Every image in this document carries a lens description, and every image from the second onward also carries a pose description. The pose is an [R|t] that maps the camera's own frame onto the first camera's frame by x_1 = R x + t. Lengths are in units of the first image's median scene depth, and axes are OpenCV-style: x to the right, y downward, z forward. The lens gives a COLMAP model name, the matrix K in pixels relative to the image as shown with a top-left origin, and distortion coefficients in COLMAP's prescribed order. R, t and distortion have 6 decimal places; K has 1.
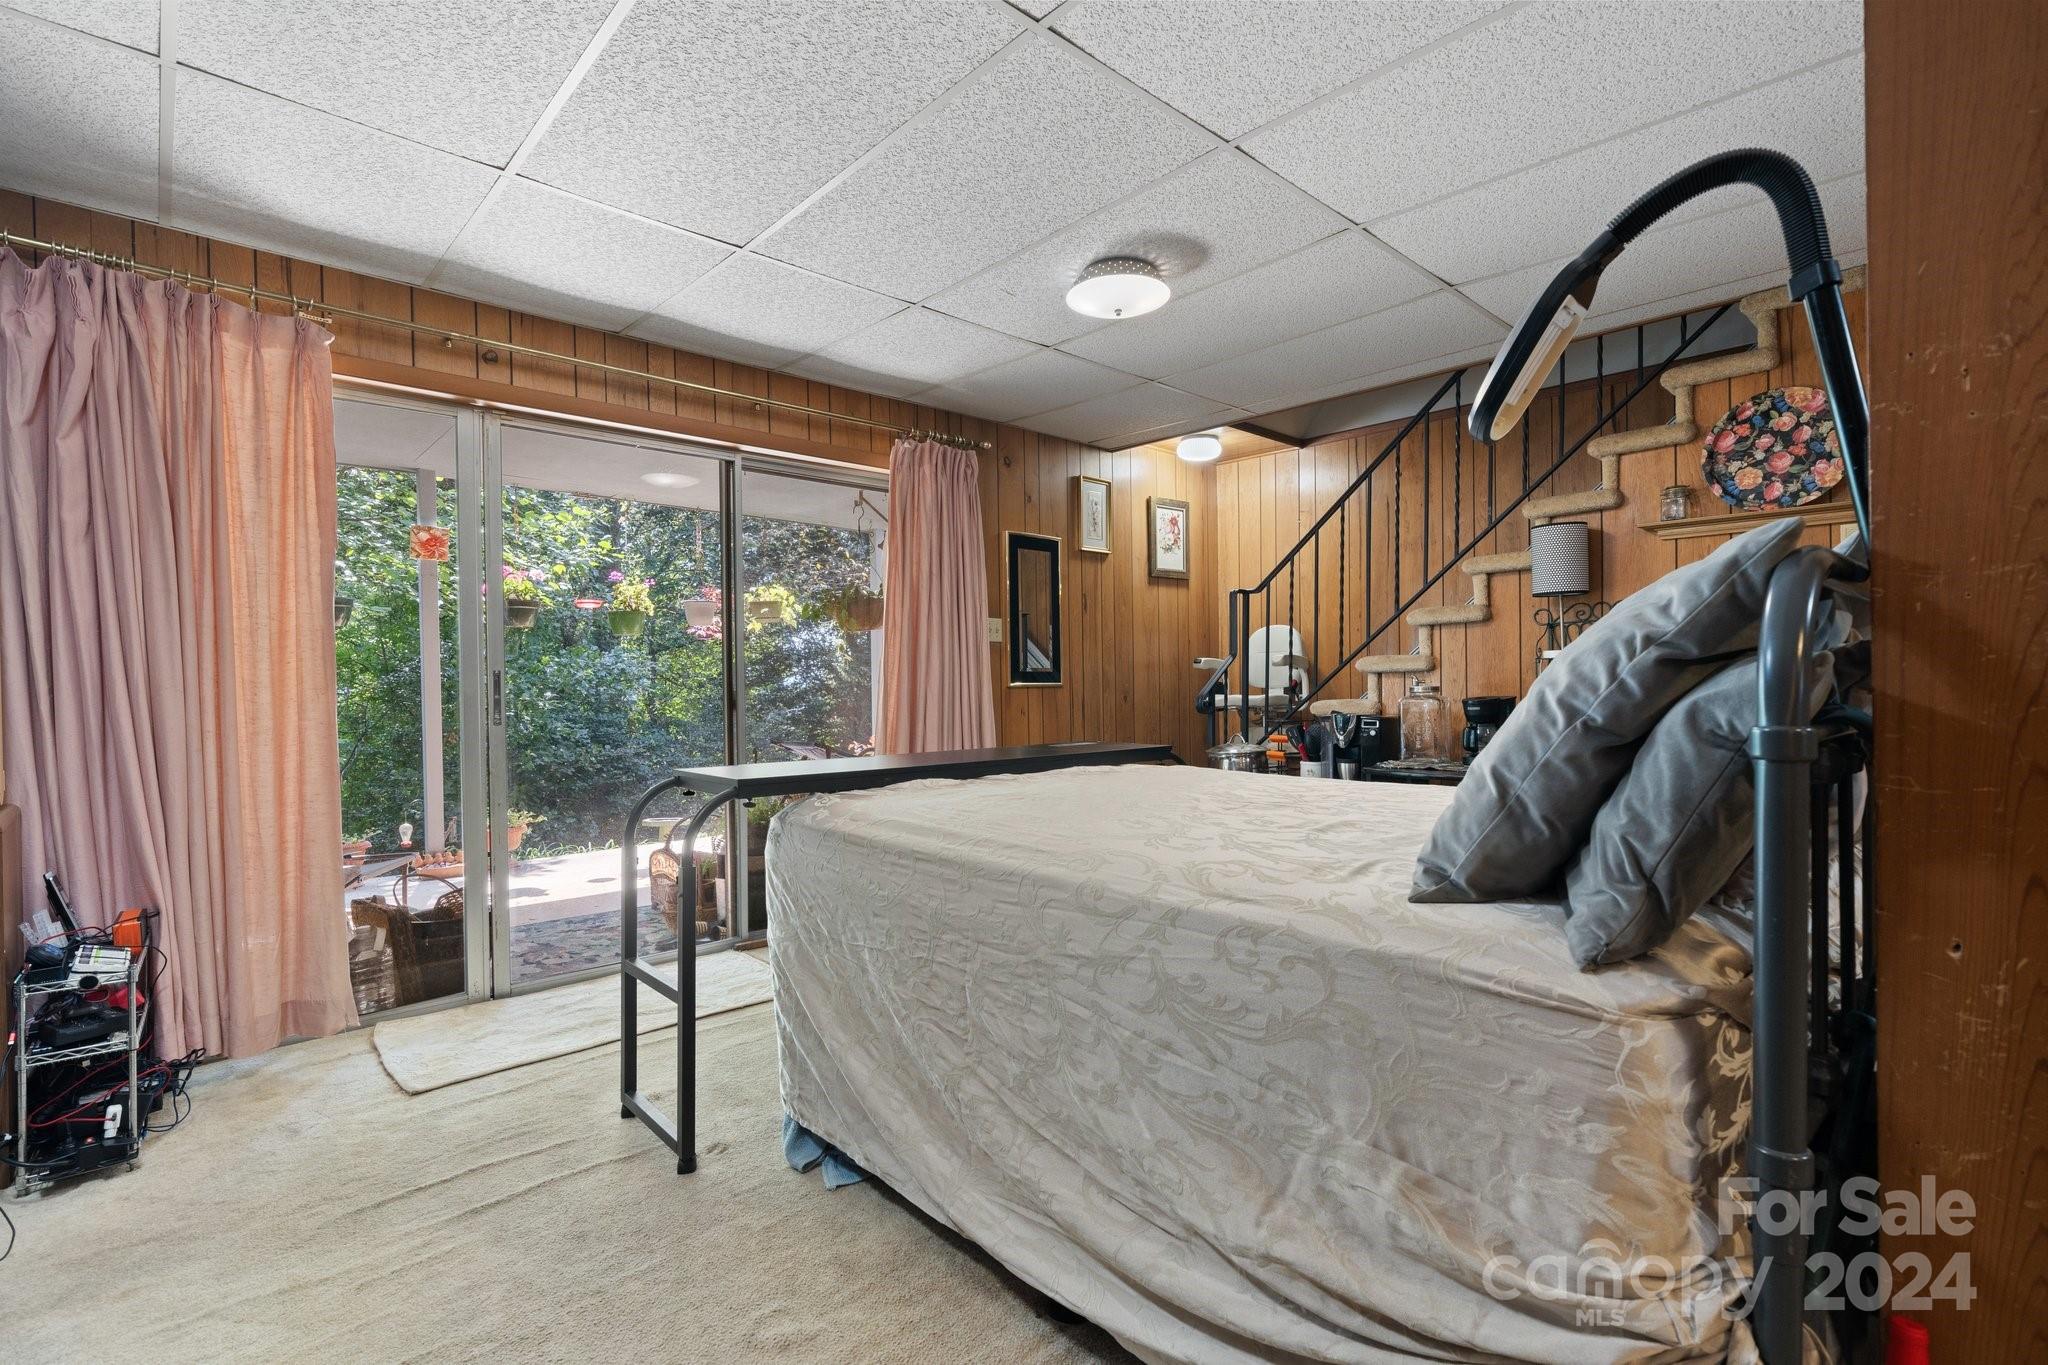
lens RADIAL K [[935.6, 0, 1024.0], [0, 935.6, 682.5], [0, 0, 1]] dist [-0.000671, -0.000002]
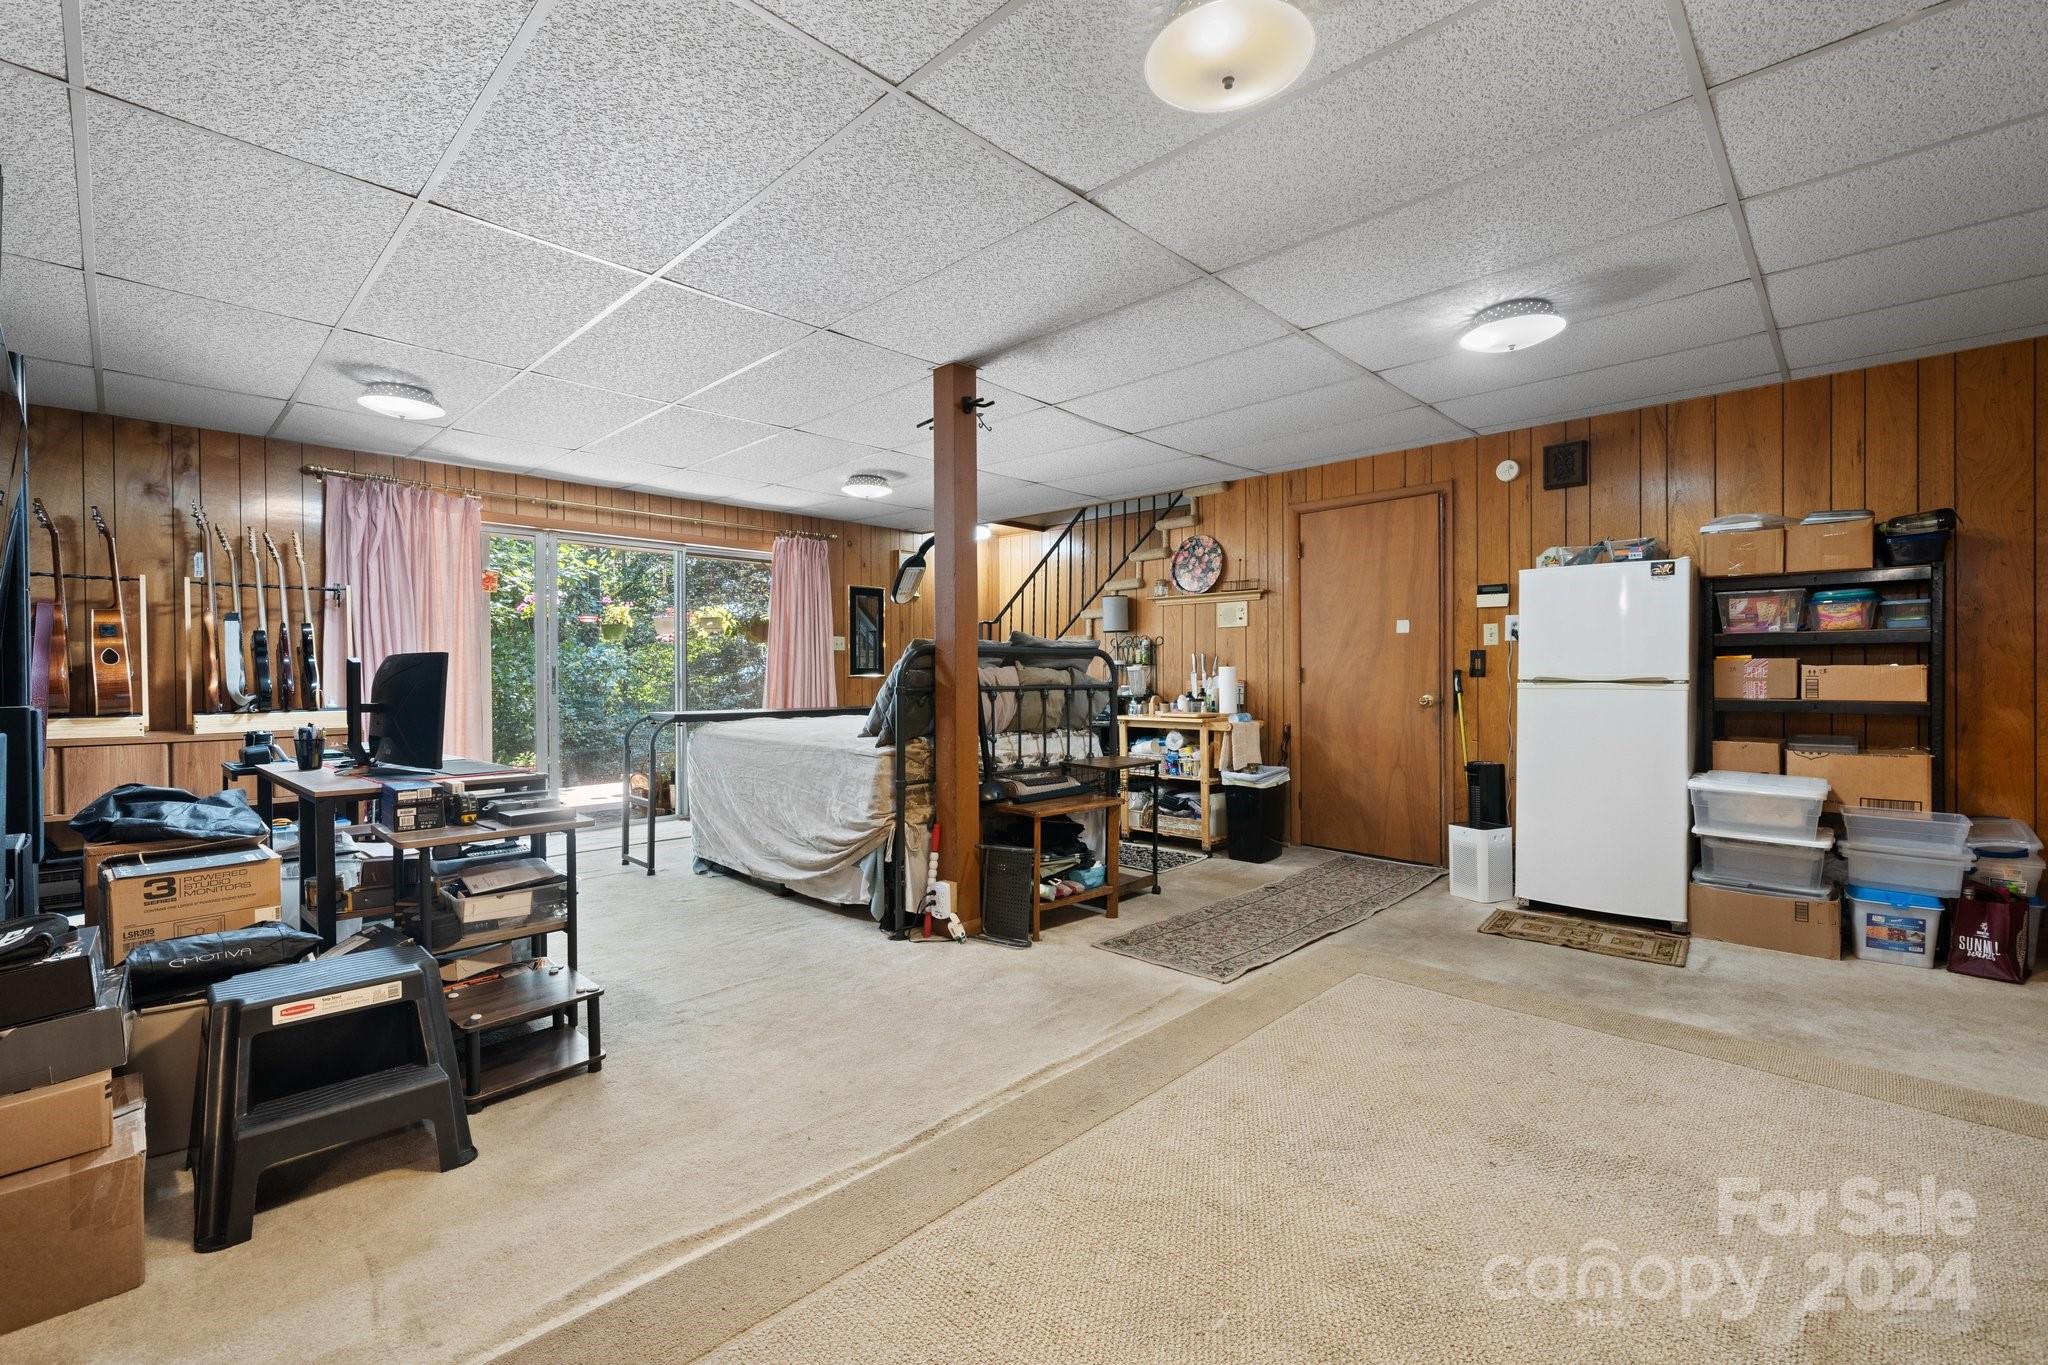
lens RADIAL K [[860.6, 0, 1017.2], [0, 860.6, 673.3], [0, 0, 1]] dist [-0.000582, 0.000021]
pose [[0.998672, 0.009818, 0.050580, 0.259061], [-0.009749, 0.999951, -0.001607, -0.003376], [-0.050593, 0.001111, 0.998719, -0.704535]]
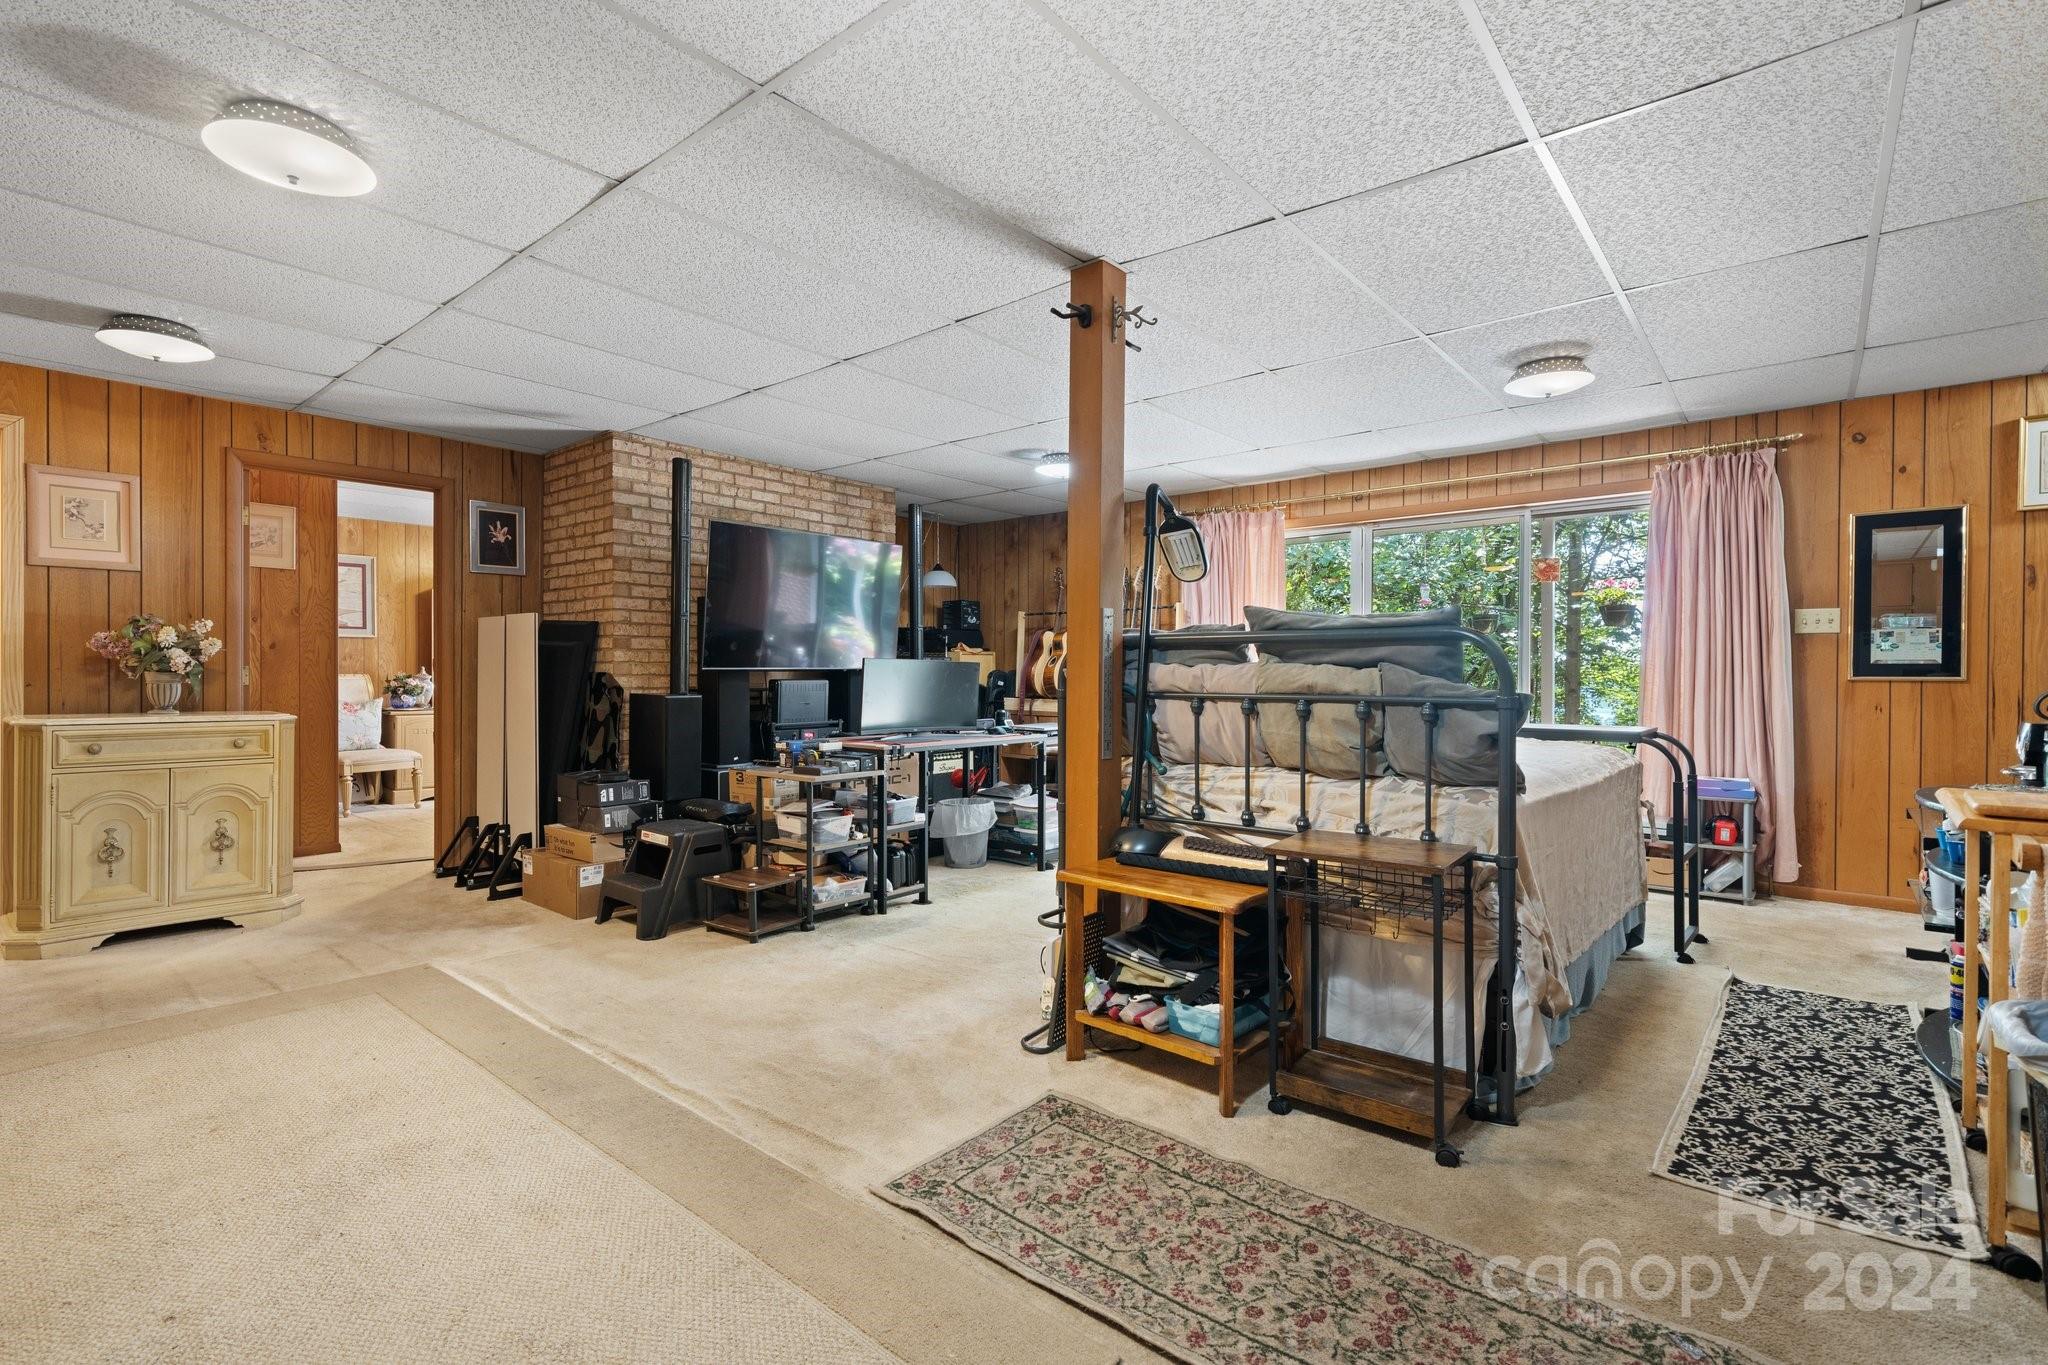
lens RADIAL K [[935.6, 0, 1024.0], [0, 935.6, 682.5], [0, 0, 1]] dist [-0.000671, -0.000002]
pose [[0.130967, 0.020595, -0.991173, 0.993430], [-0.003319, 0.999788, 0.020336, -0.012099], [0.991381, 0.000627, 0.131007, 0.074901]]
